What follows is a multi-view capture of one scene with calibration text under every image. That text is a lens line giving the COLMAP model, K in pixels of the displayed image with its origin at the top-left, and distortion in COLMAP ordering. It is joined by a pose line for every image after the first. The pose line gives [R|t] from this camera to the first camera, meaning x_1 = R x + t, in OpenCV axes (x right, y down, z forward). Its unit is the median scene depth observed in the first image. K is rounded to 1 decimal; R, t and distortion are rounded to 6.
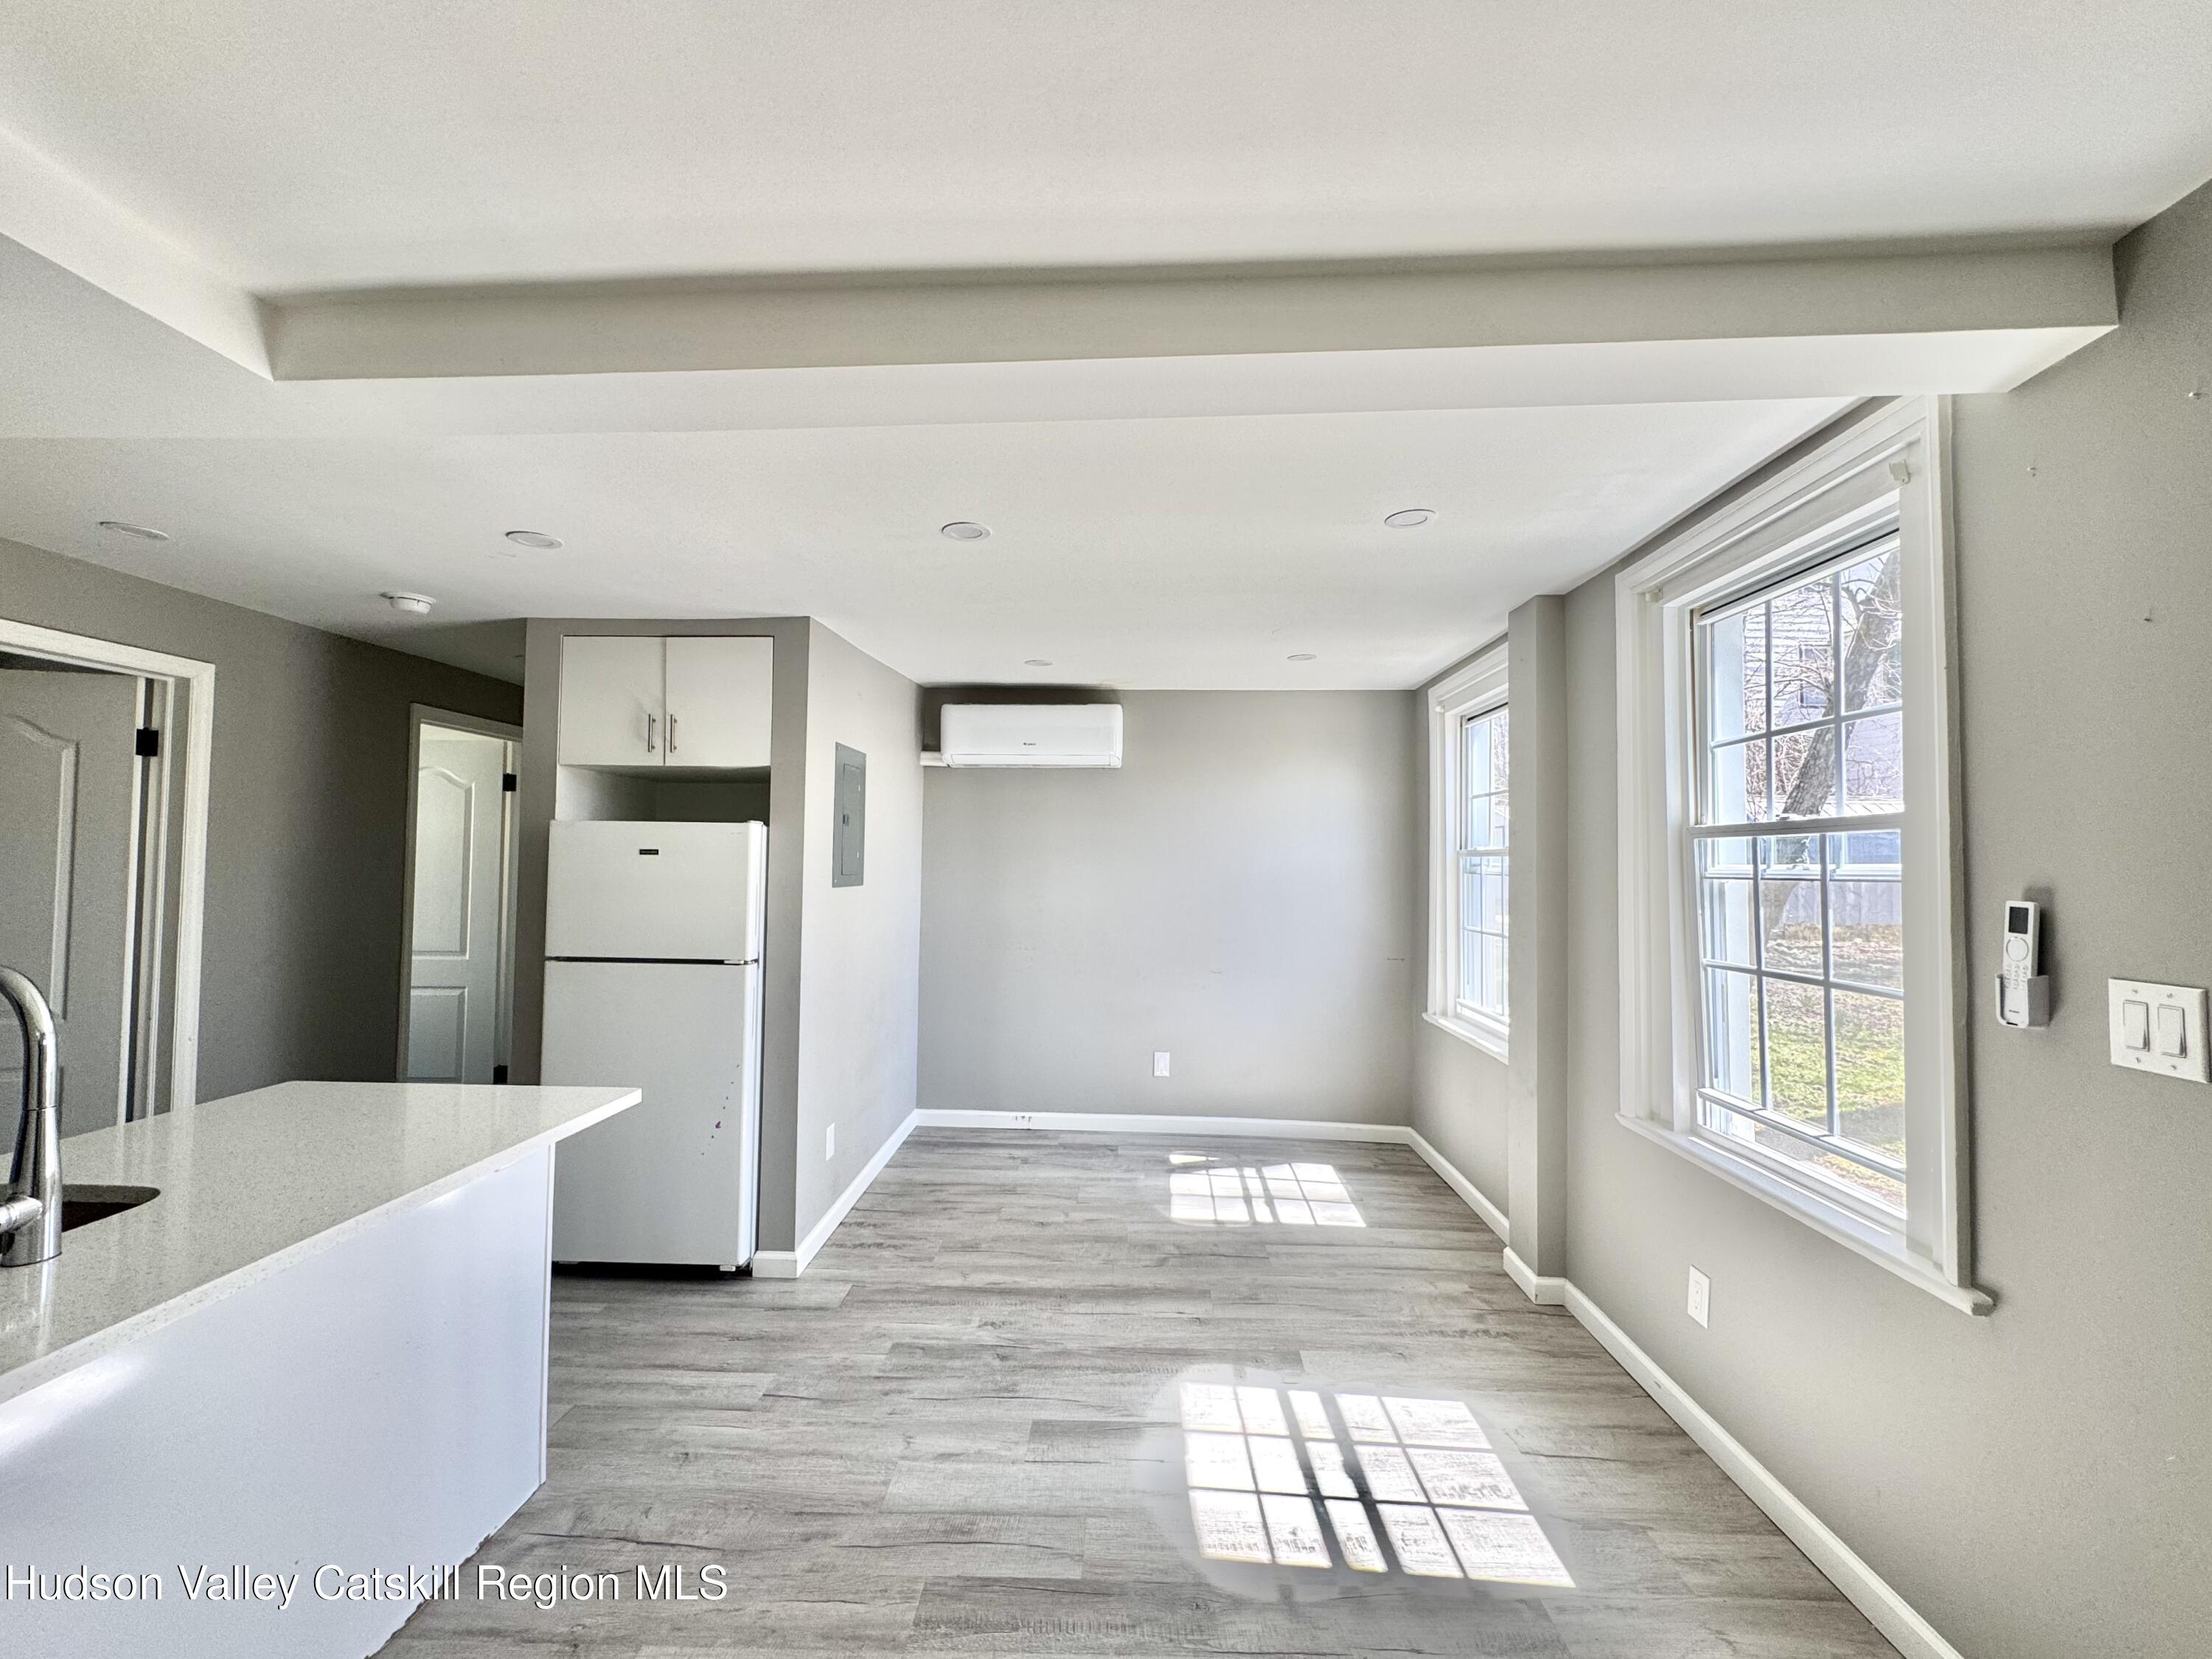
lens RADIAL K [[911.2, 0, 1106.0], [0, 911.2, 829.5], [0, 0, 1]] dist [-0.001195, 0.000531]
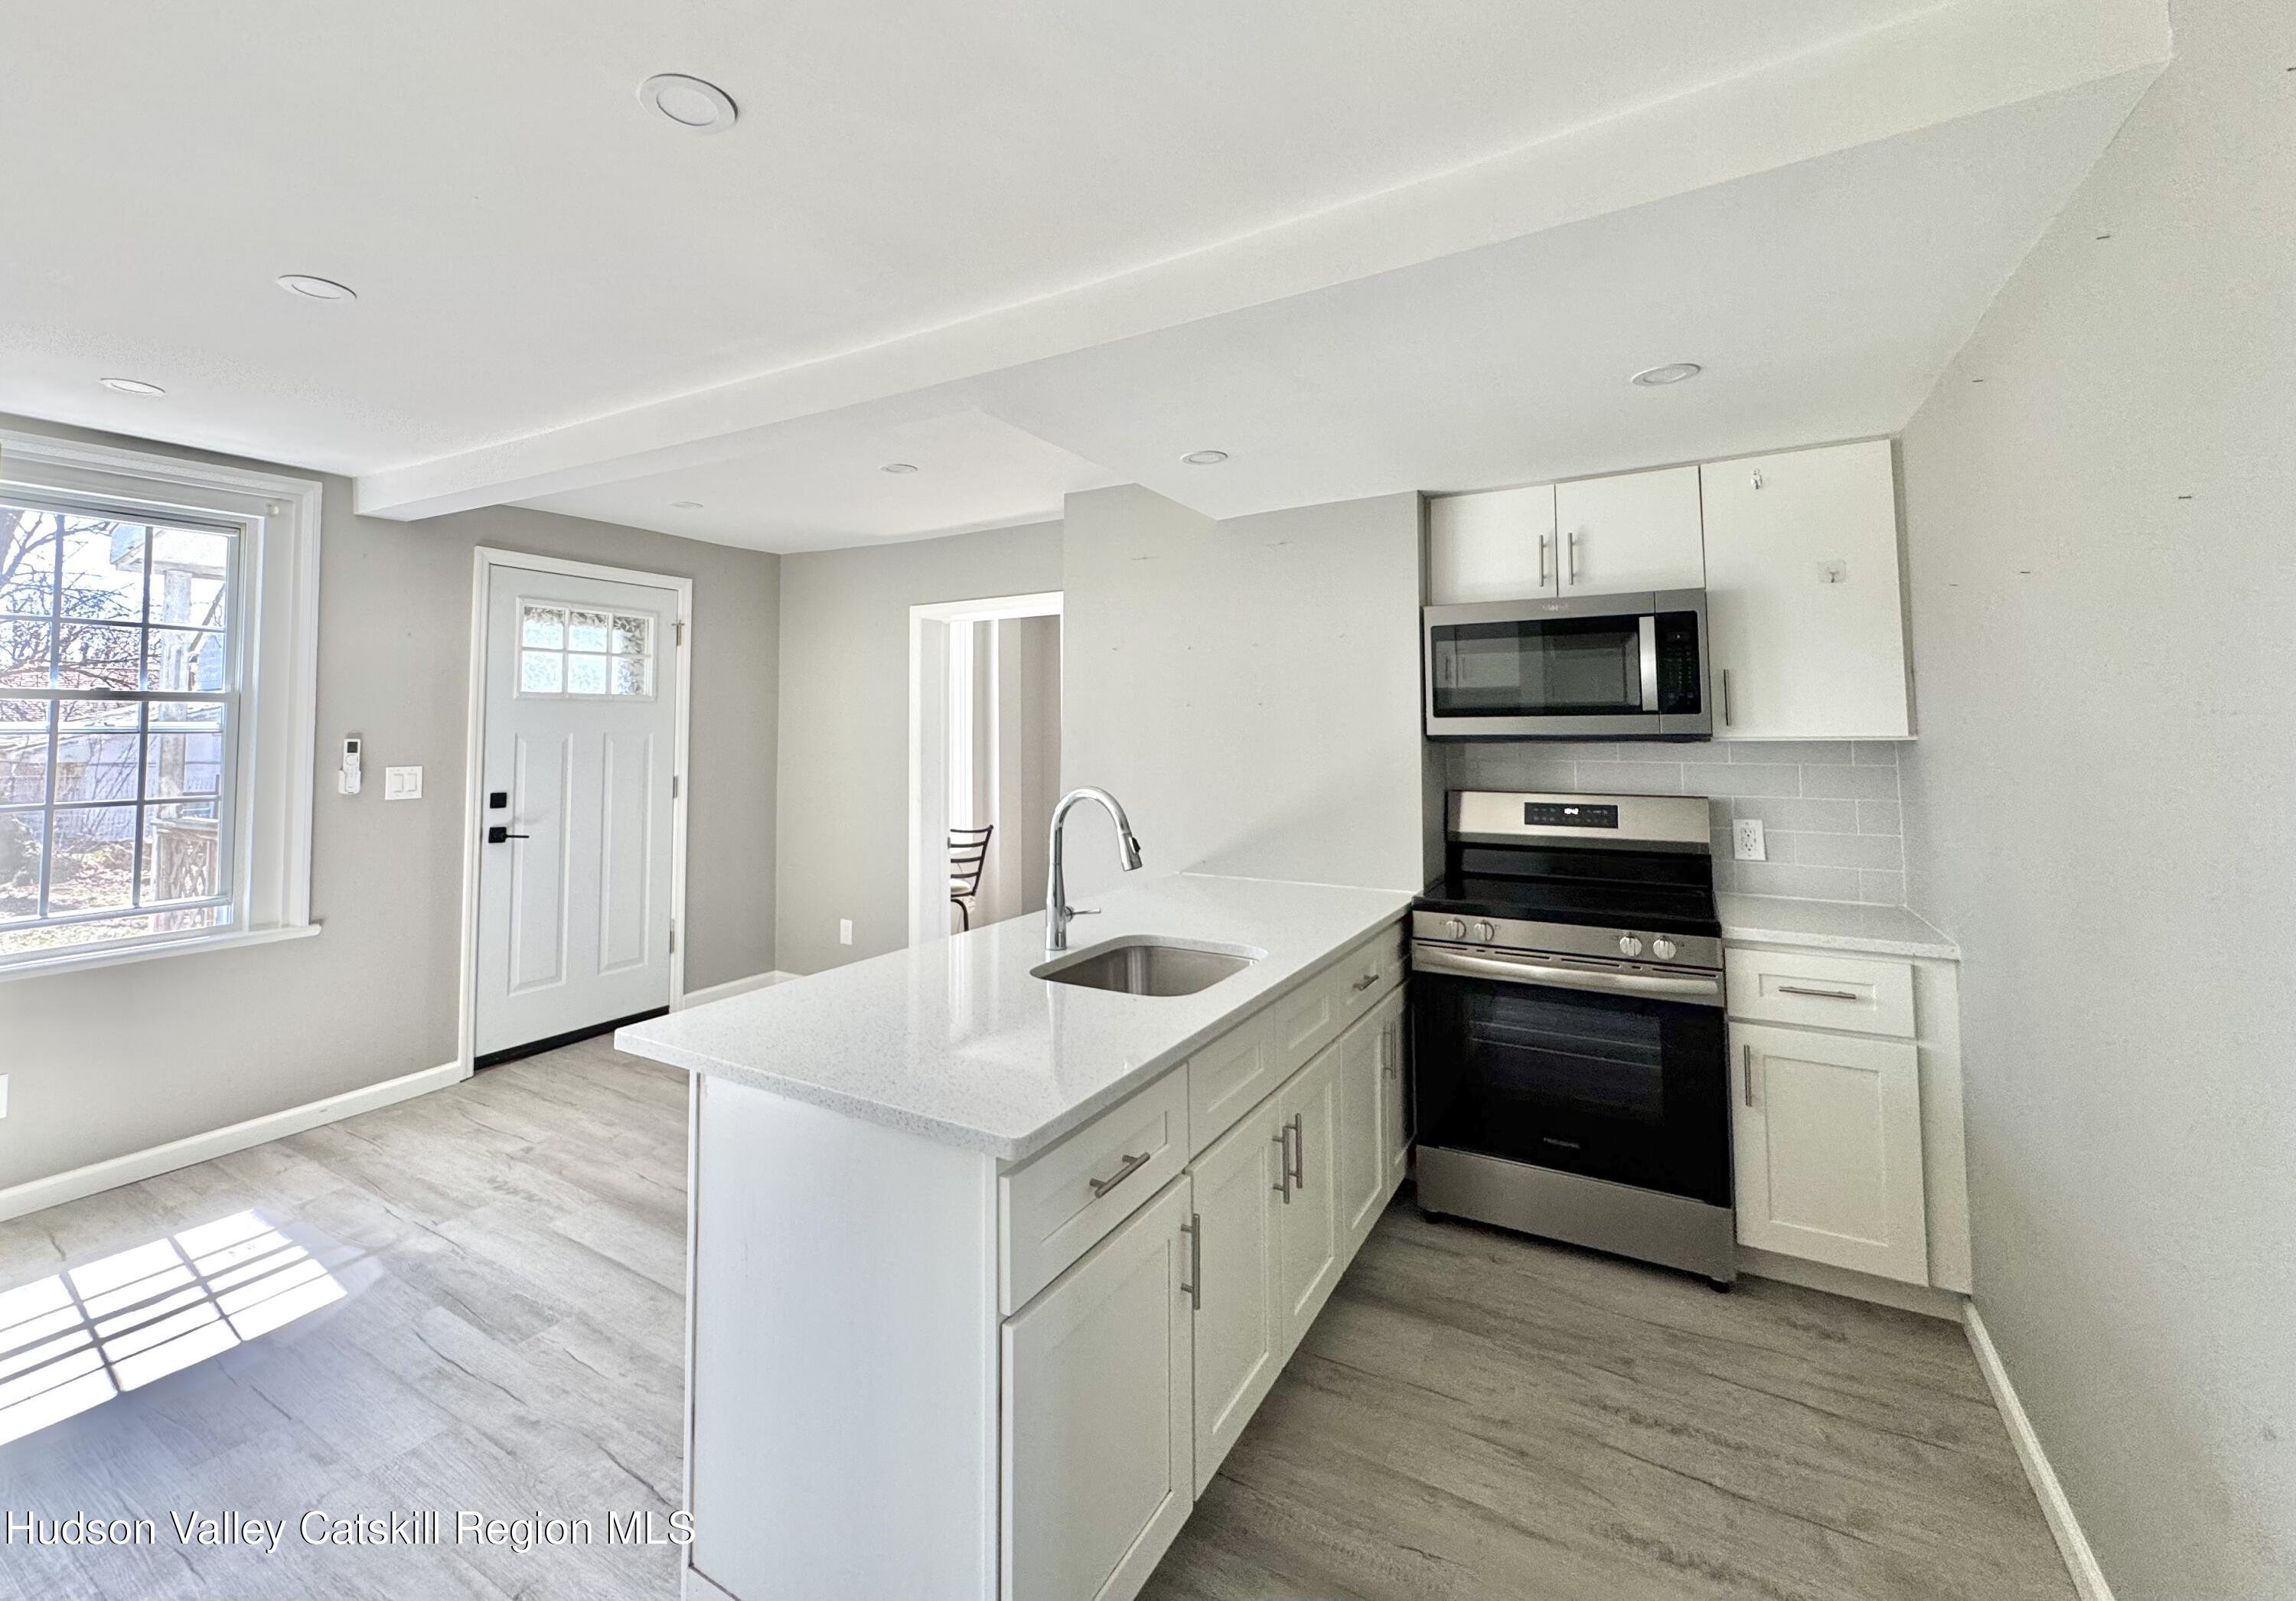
lens RADIAL K [[985.7, 0, 1061.6], [0, 985.7, 672.5], [0, 0, 1]] dist [0.000015, -0.000074]
pose [[-0.863094, 0.023006, 0.504519, -0.852834], [-0.024468, 0.995884, -0.087271, 0.039712], [-0.504450, -0.087667, -0.858979, 1.060139]]
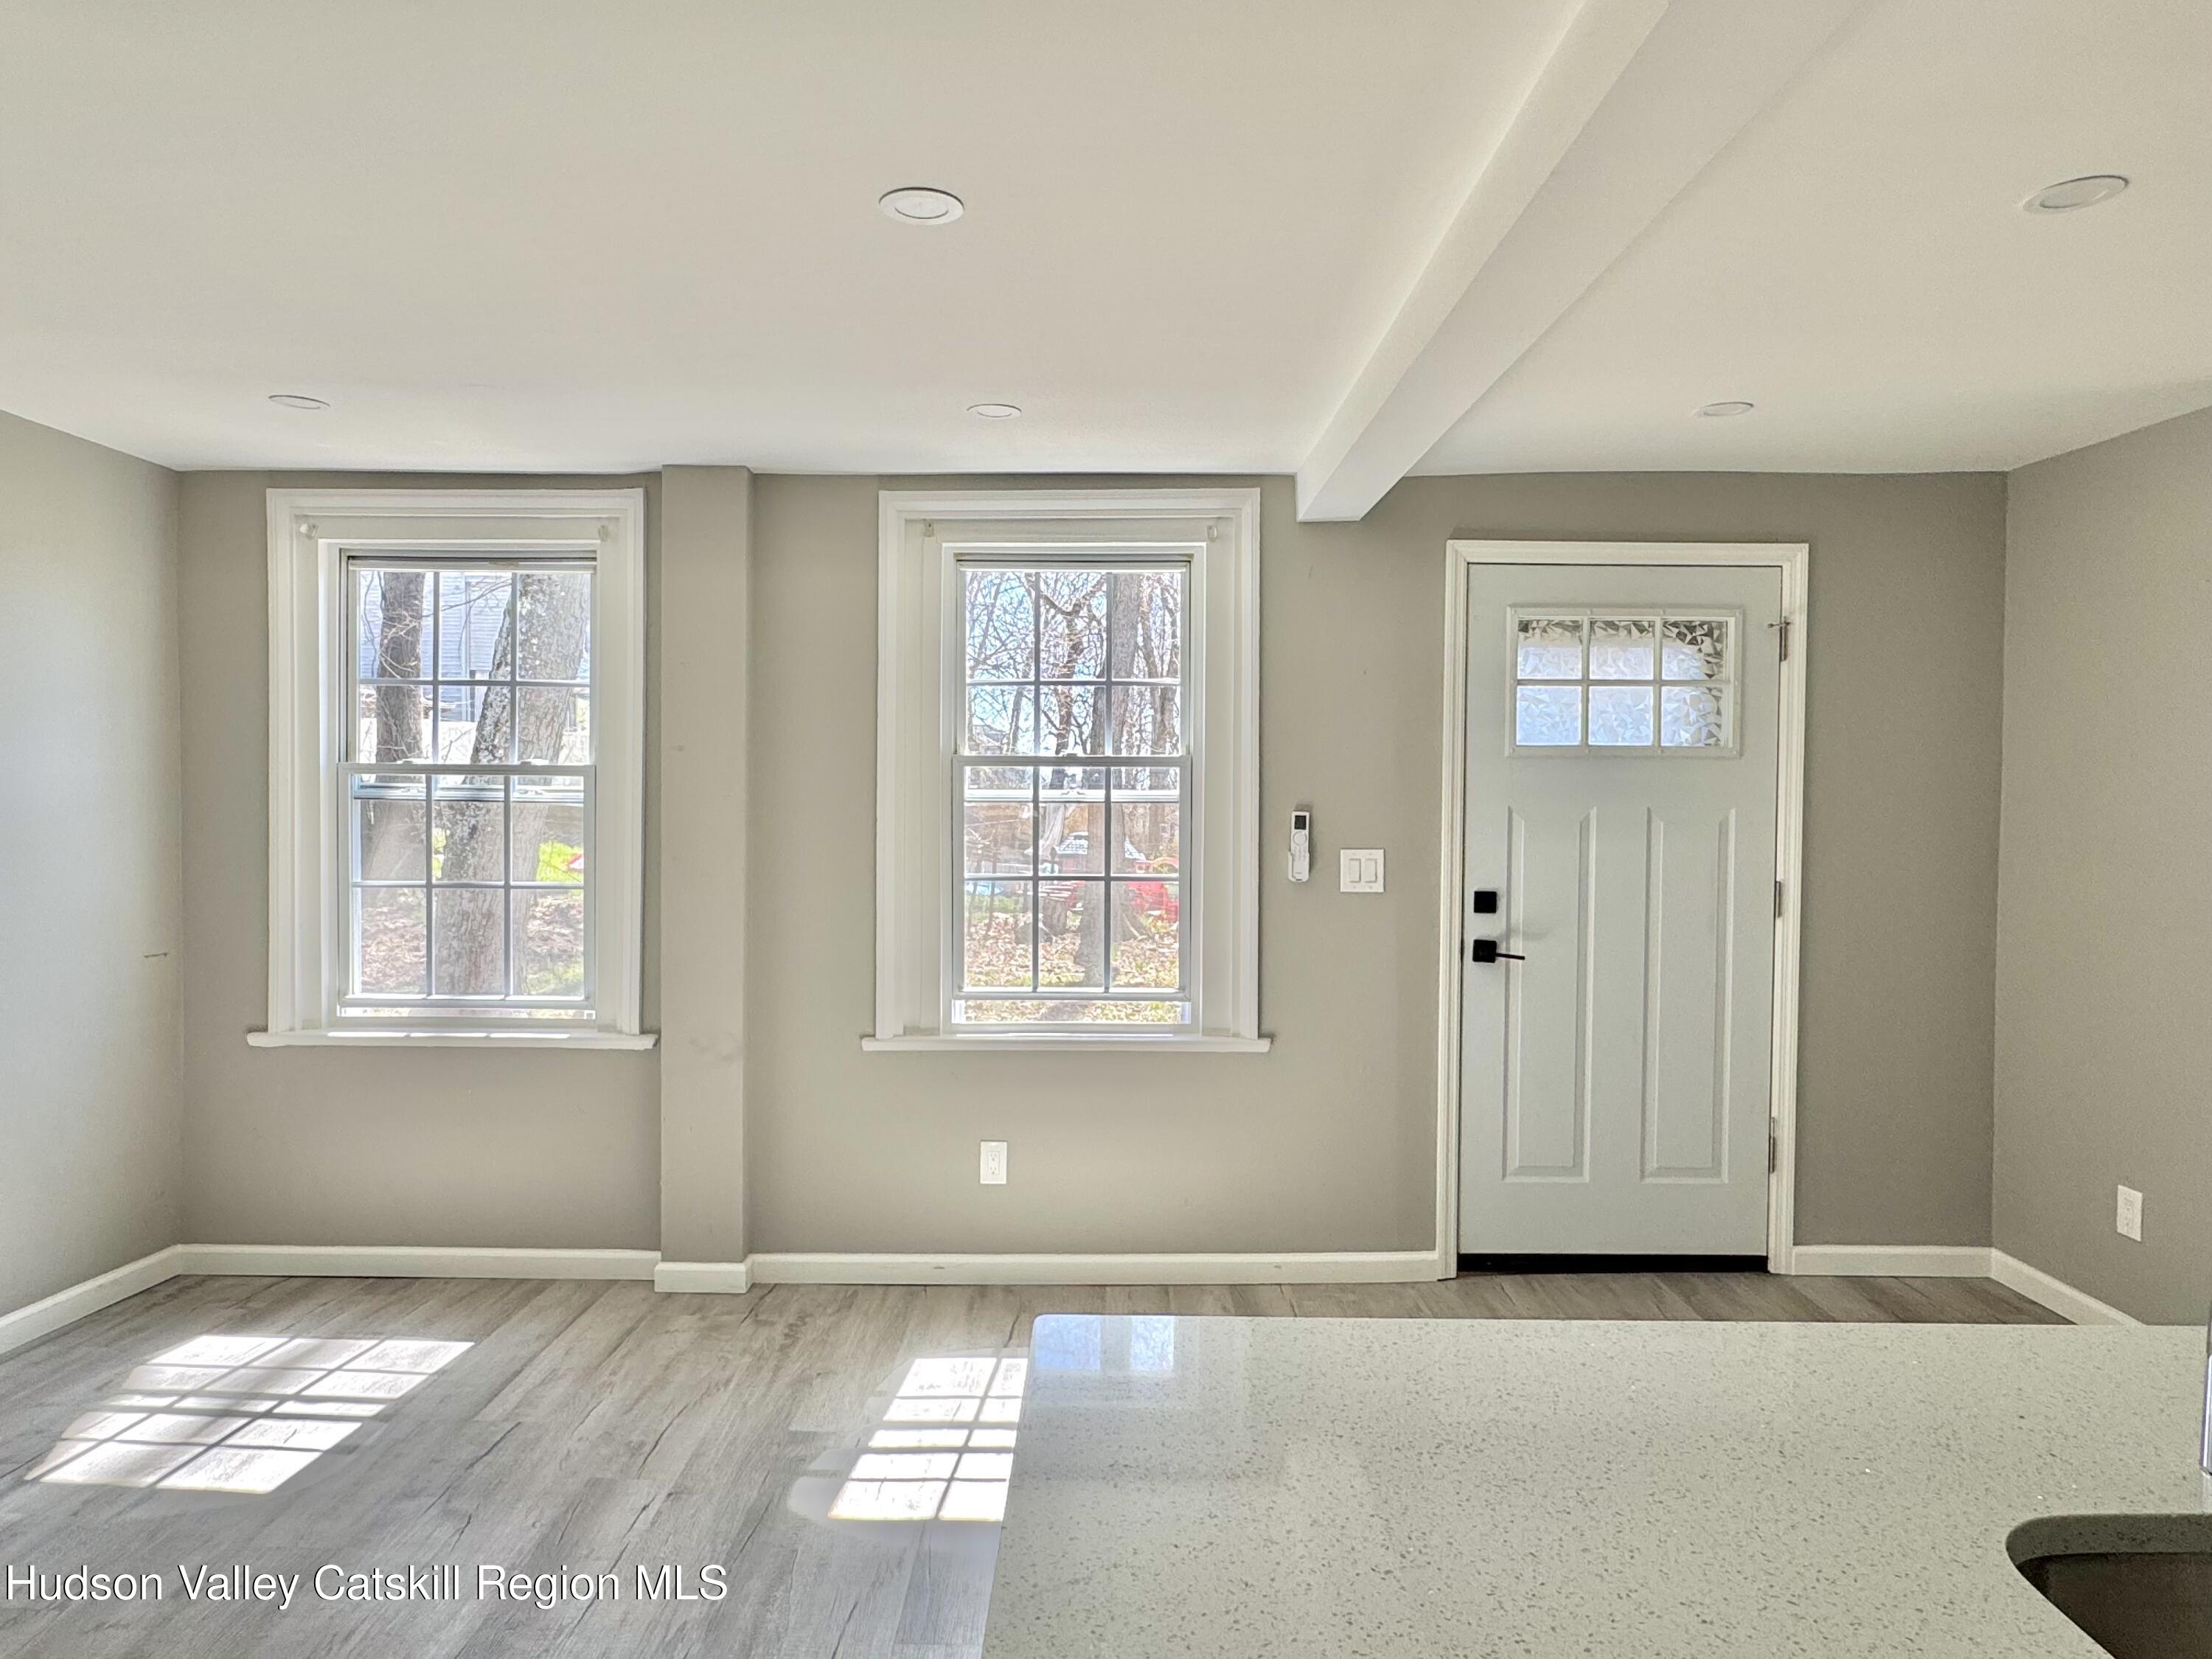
lens RADIAL K [[1349.5, 0, 1106.0], [0, 1349.5, 829.5], [0, 0, 1]] dist [-0.003379, 0.001041]
pose [[-0.028796, -0.029060, 0.999163, -0.783344], [-0.044798, 0.998610, 0.027753, 0.026435], [-0.998581, -0.043962, -0.030058, 0.688263]]
